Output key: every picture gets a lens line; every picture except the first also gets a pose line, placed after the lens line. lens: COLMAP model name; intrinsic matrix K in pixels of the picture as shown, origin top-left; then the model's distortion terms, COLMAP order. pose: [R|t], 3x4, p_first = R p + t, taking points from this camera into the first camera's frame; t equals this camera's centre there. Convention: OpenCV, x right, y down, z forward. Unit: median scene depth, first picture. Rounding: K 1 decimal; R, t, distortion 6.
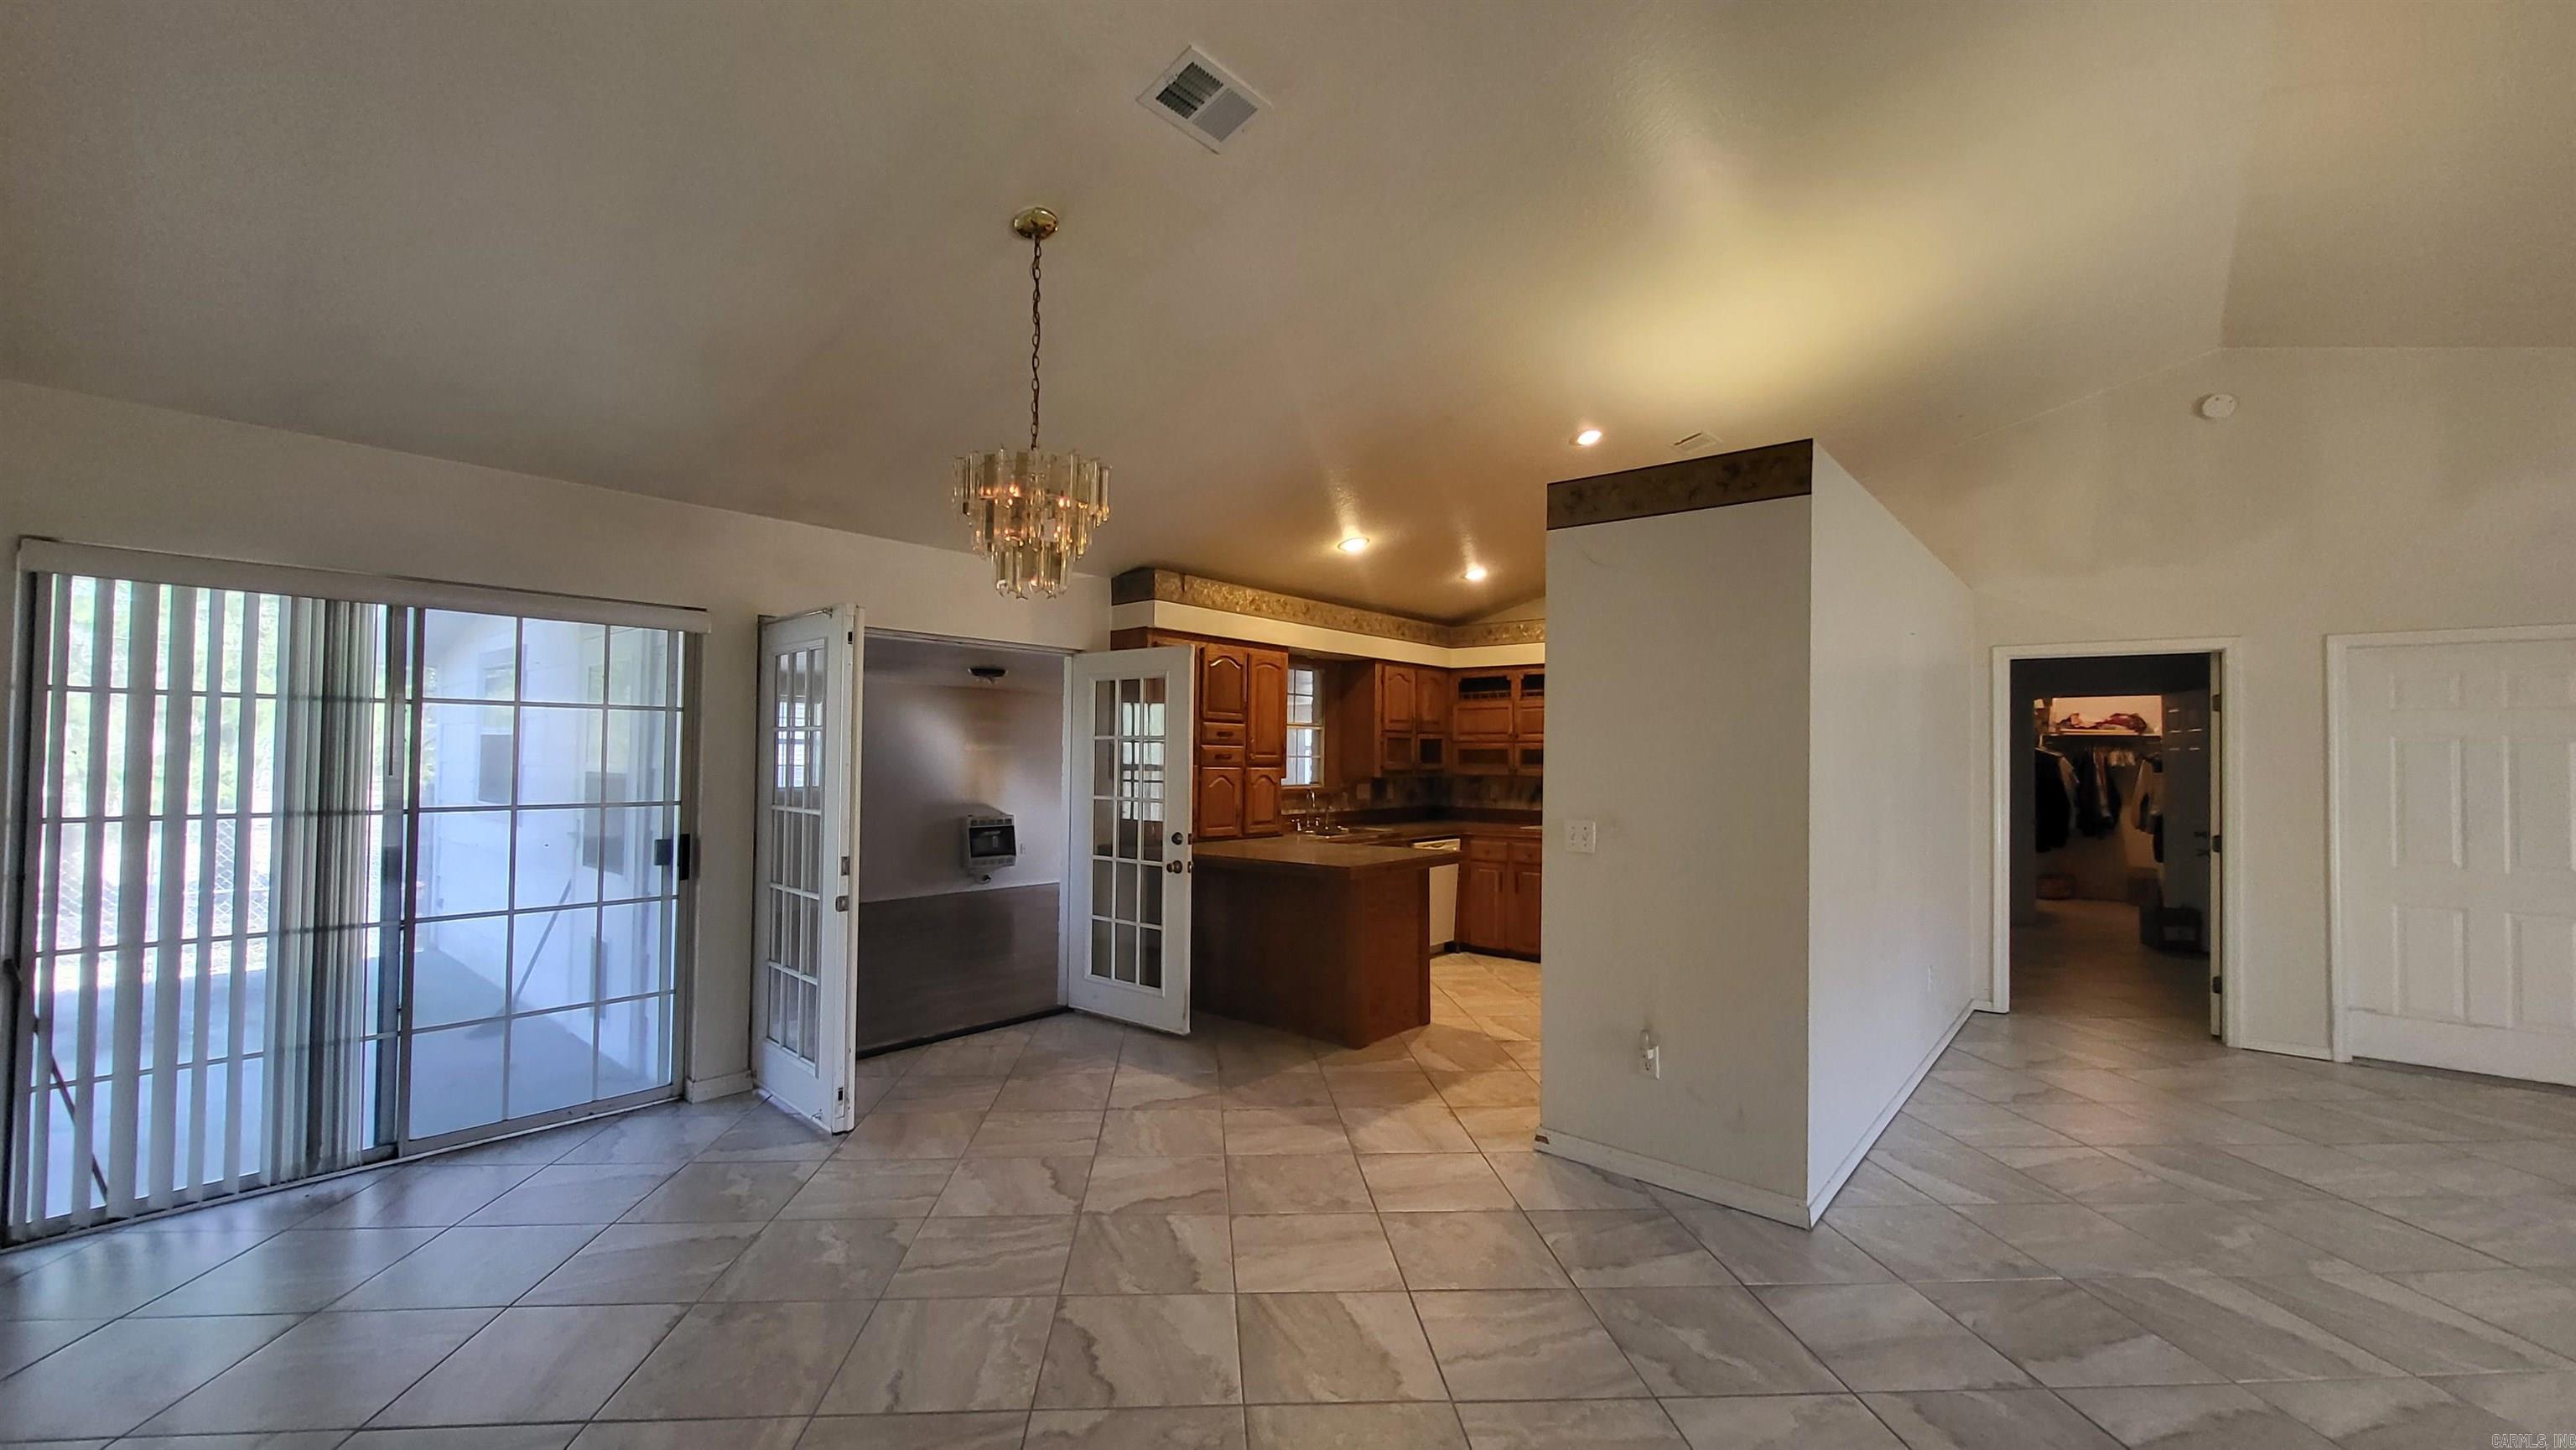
lens RADIAL K [[1015.6, 0, 1283.9], [0, 1015.6, 735.2], [0, 0, 1]] dist [0.000083, -0.000014]
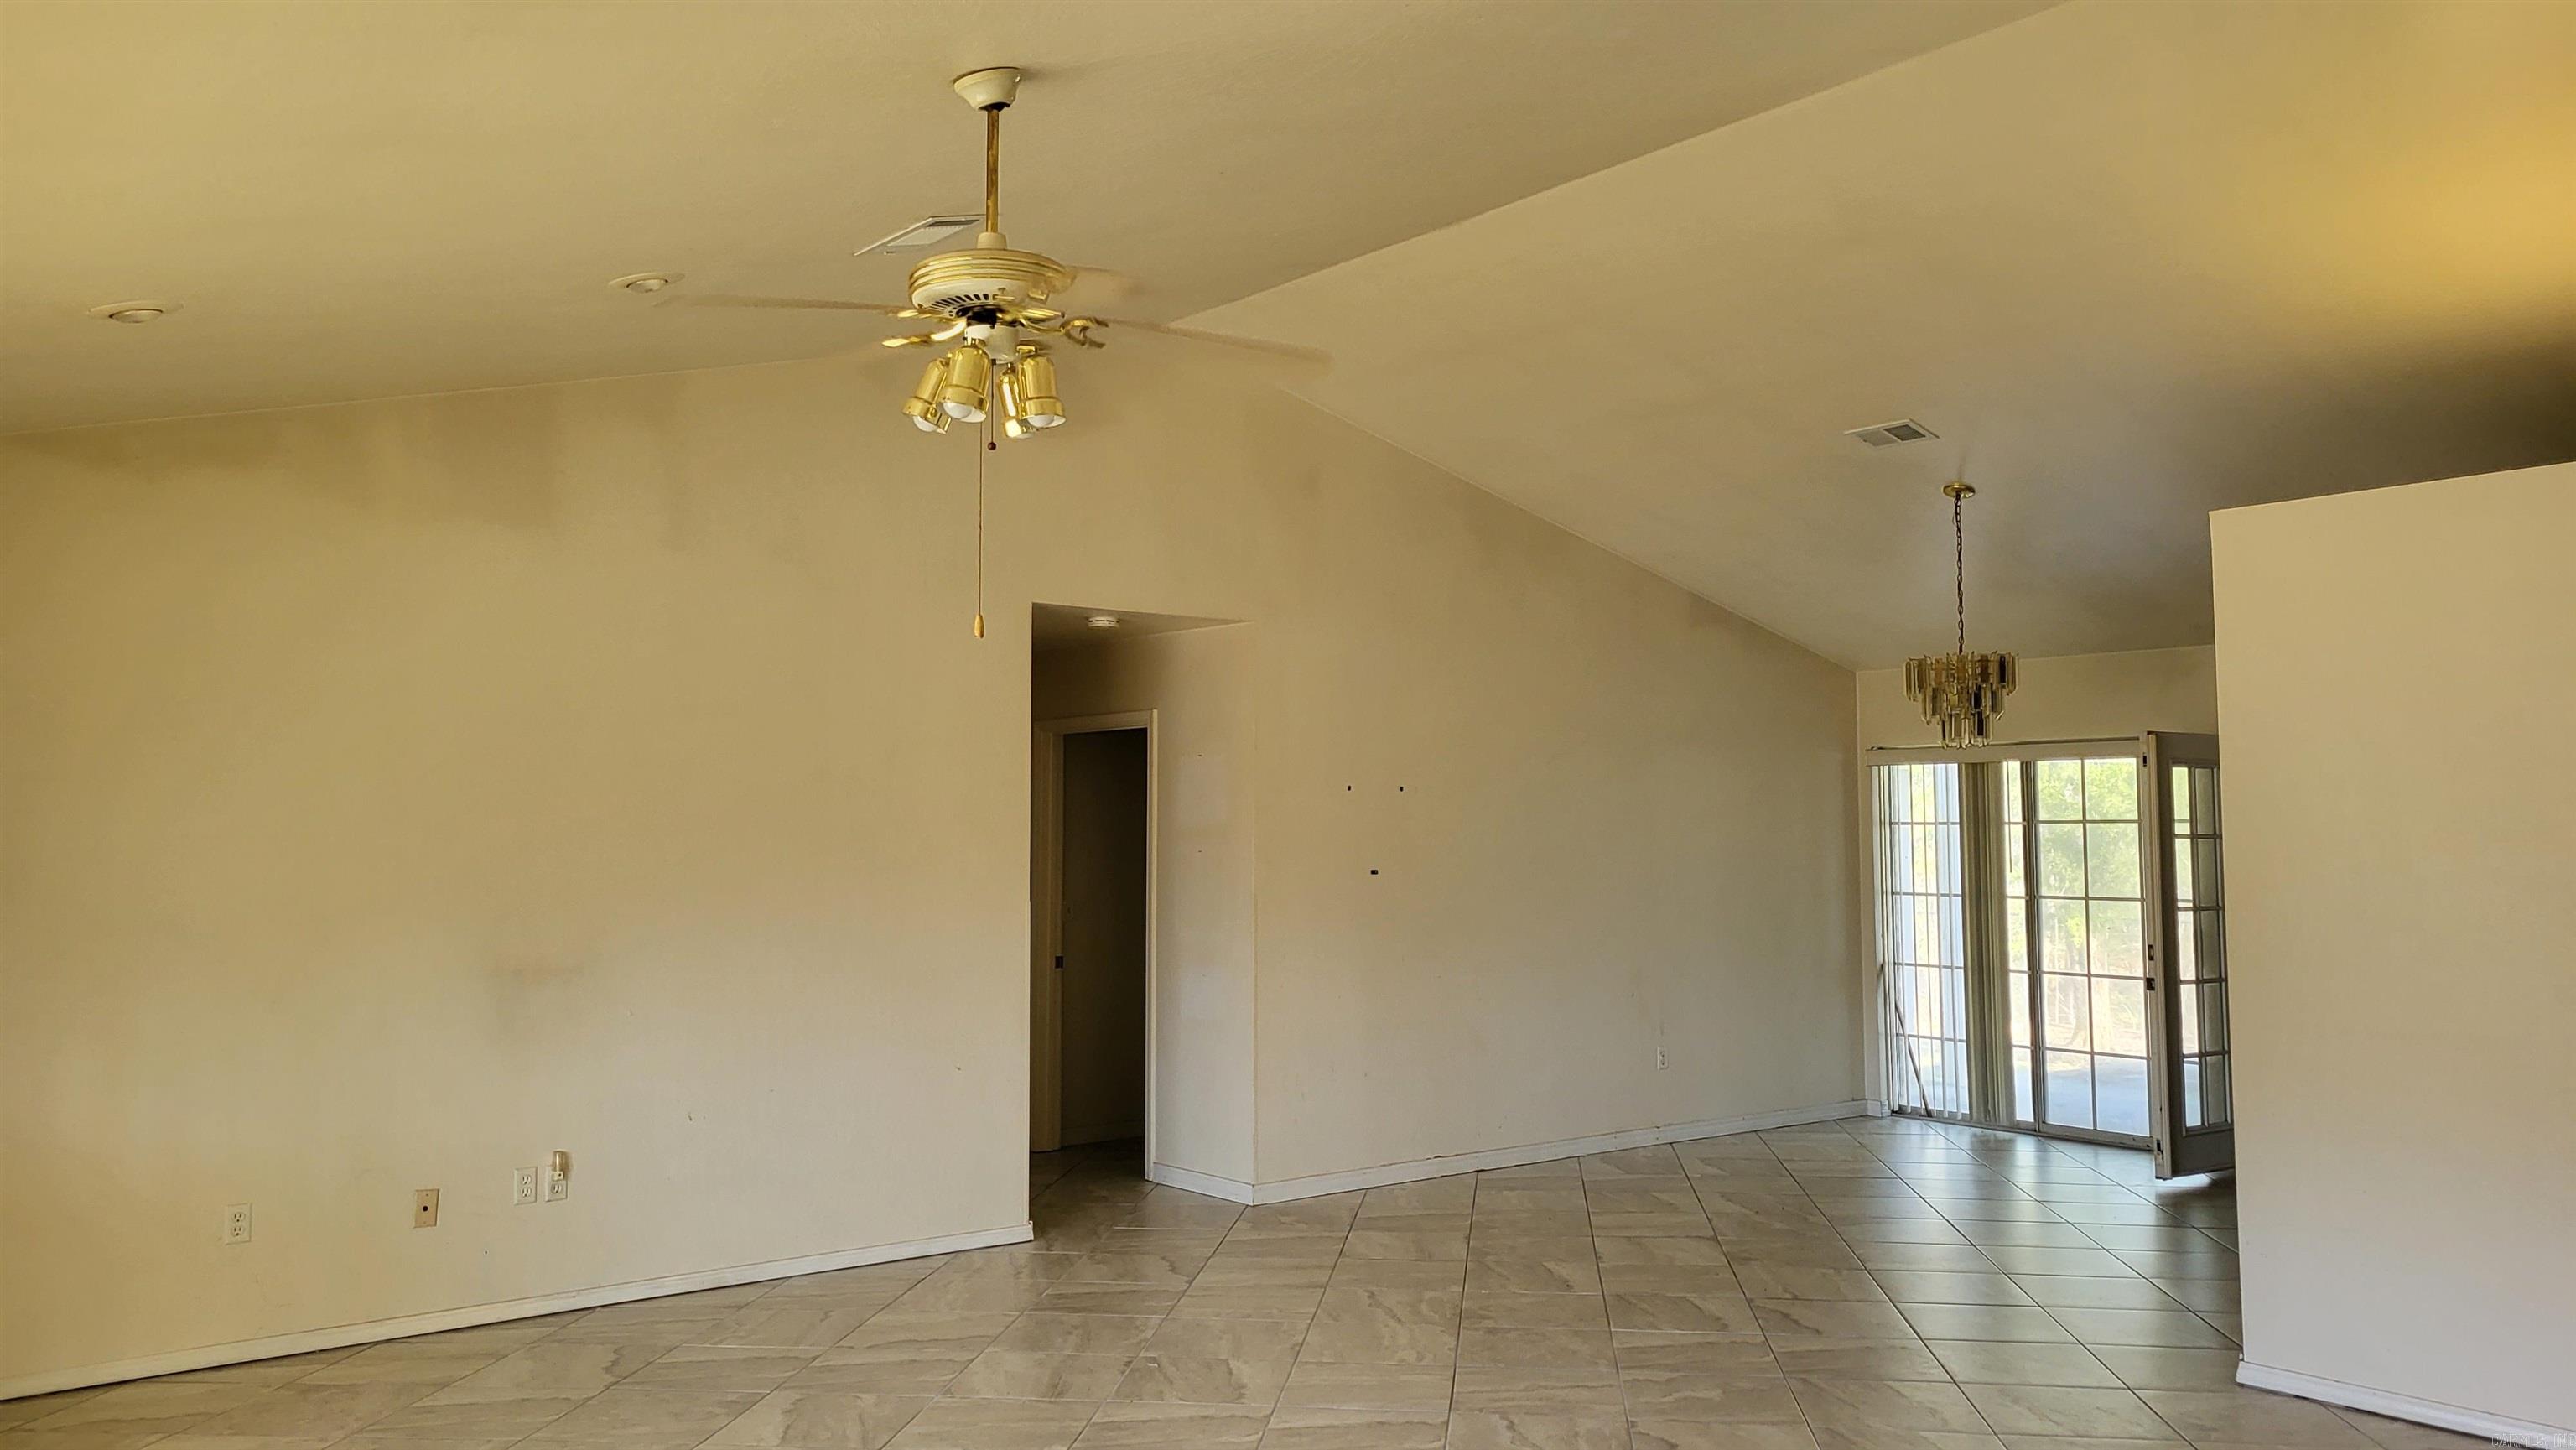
lens RADIAL K [[1874.9, 0, 1347.8], [0, 1874.9, 719.3], [0, 0, 1]] dist [0.025872, 0.000198]
pose [[-0.145090, -0.074256, -0.986628, 2.126344], [0.022636, 0.996670, -0.078340, 0.008416], [0.989159, -0.033700, -0.142926, 0.437104]]
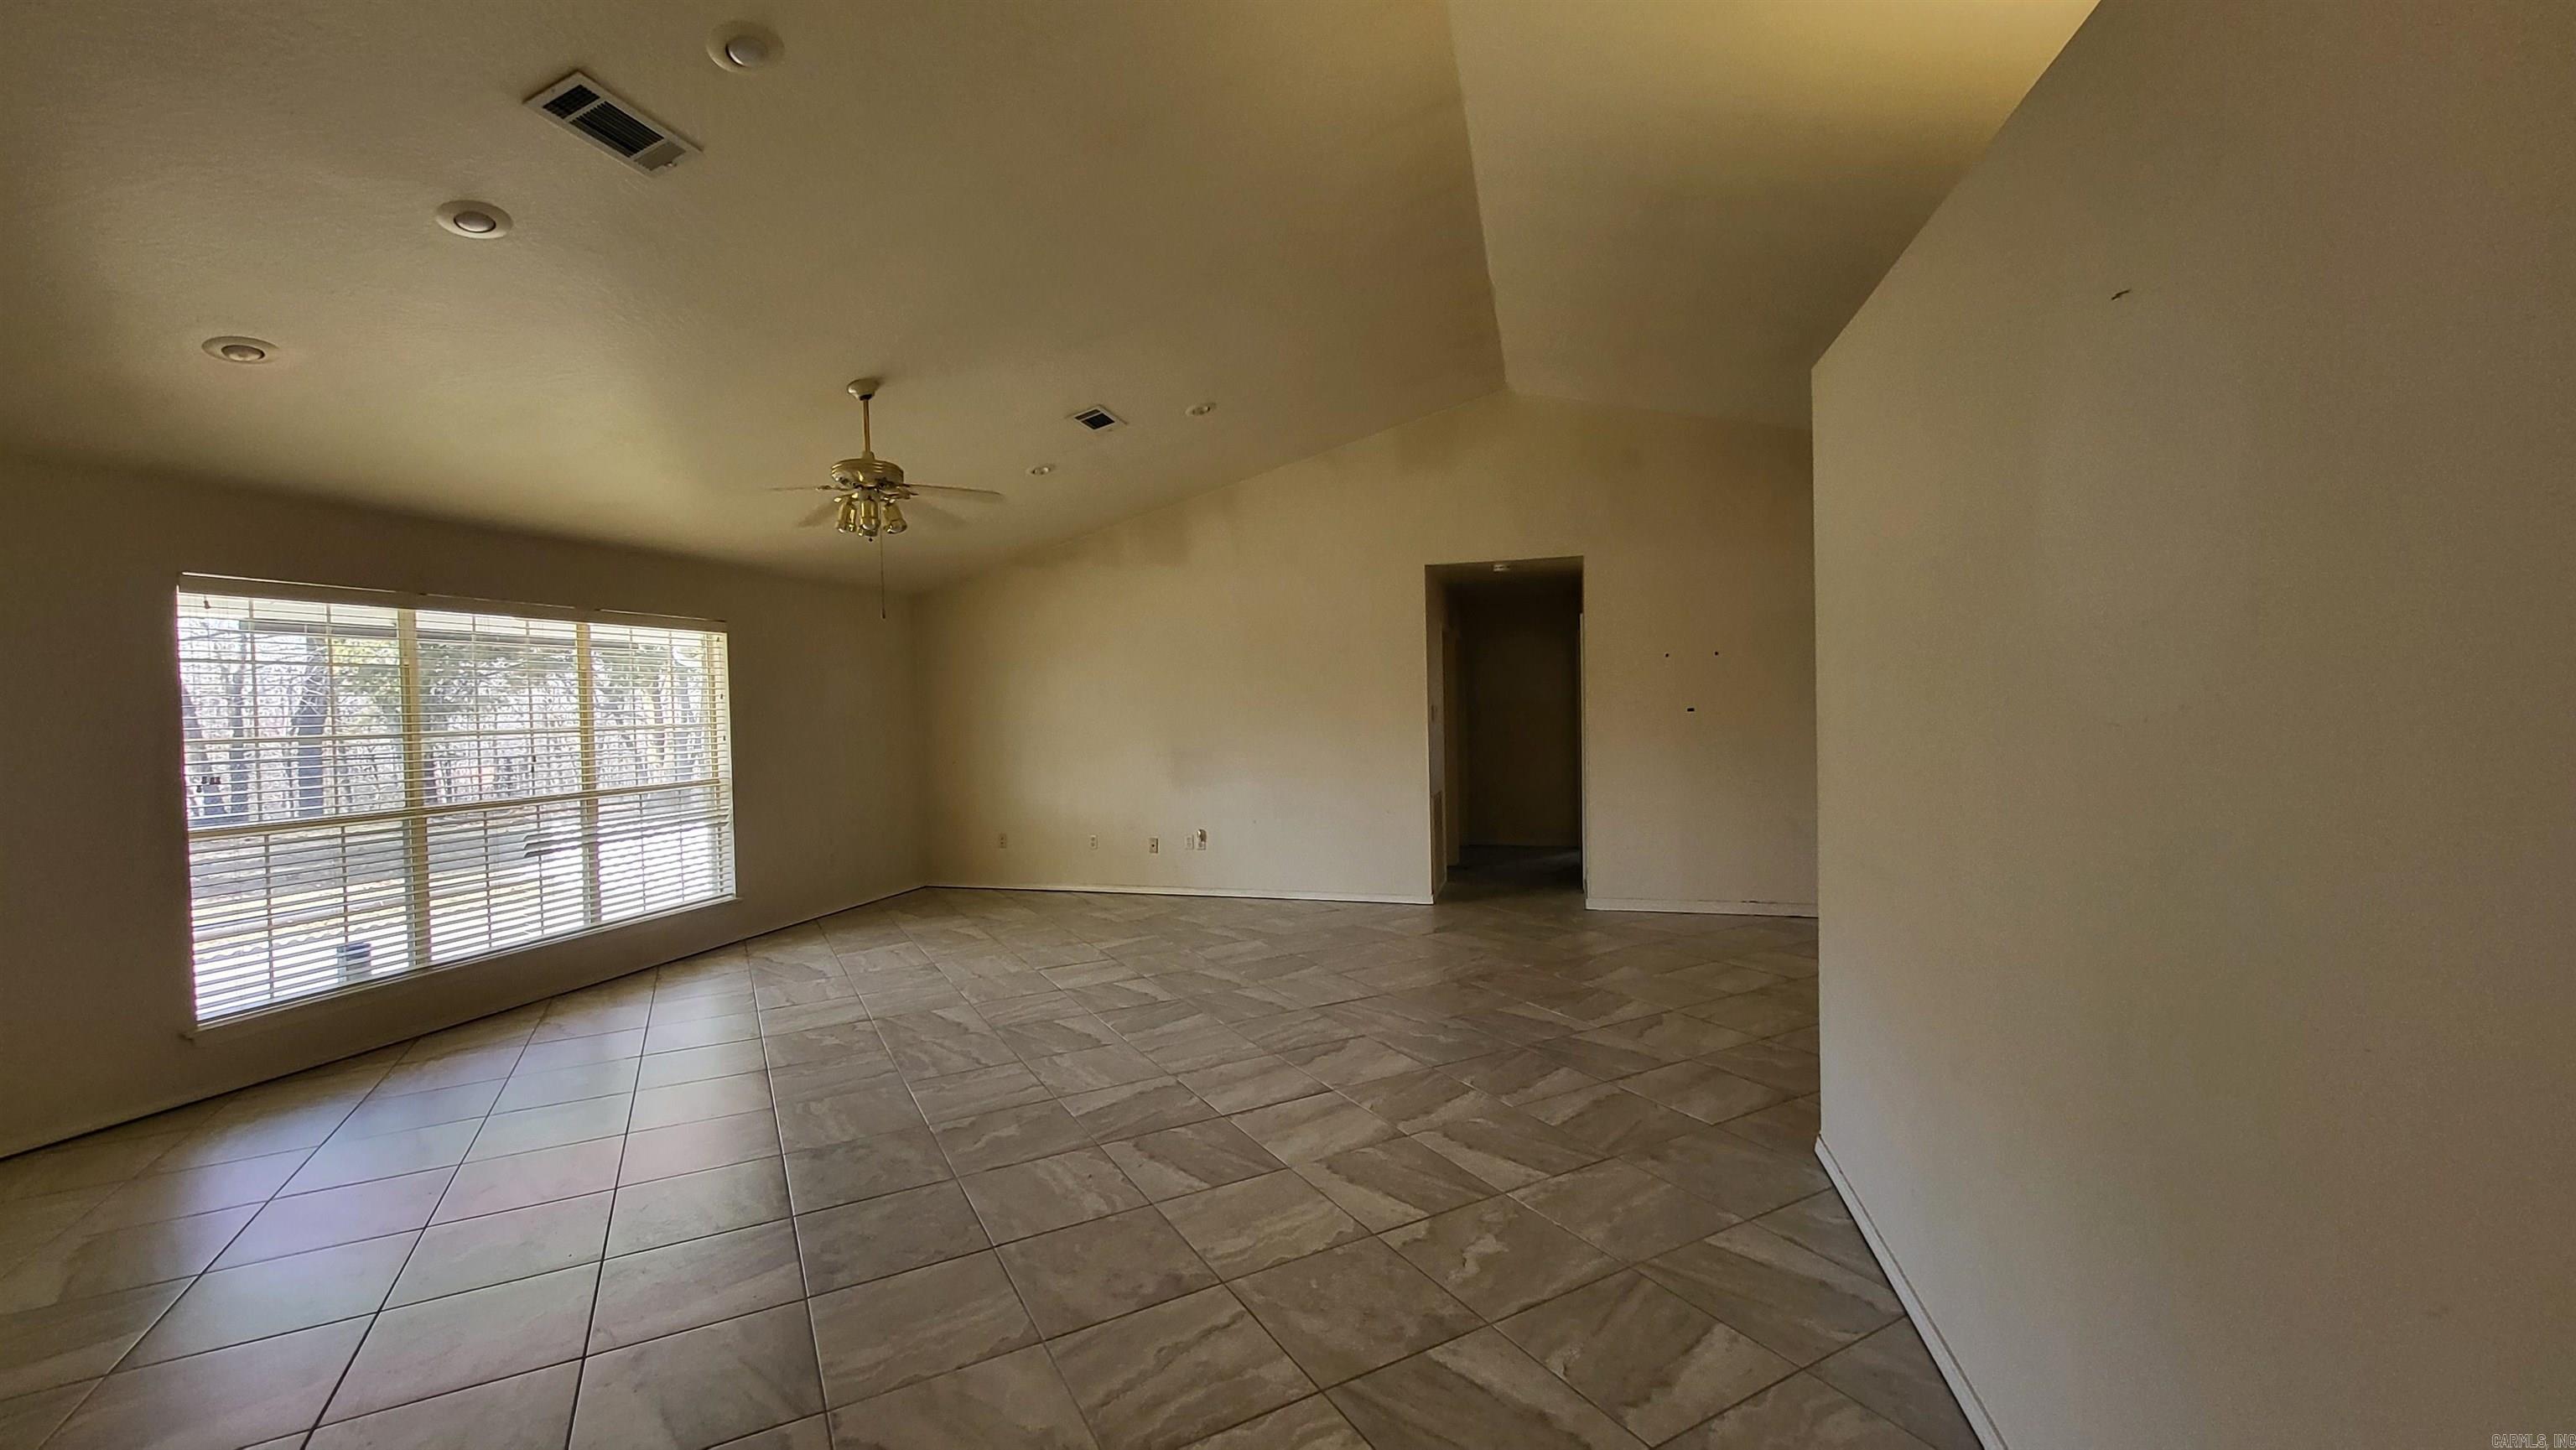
lens RADIAL K [[1015.6, 0, 1283.9], [0, 1015.6, 735.2], [0, 0, 1]] dist [0.000083, -0.000014]
pose [[-0.898119, 0.017620, -0.439399, 1.304112], [0.020860, 0.999779, -0.002544, 0.053607], [0.439257, -0.011451, -0.898288, 1.524281]]
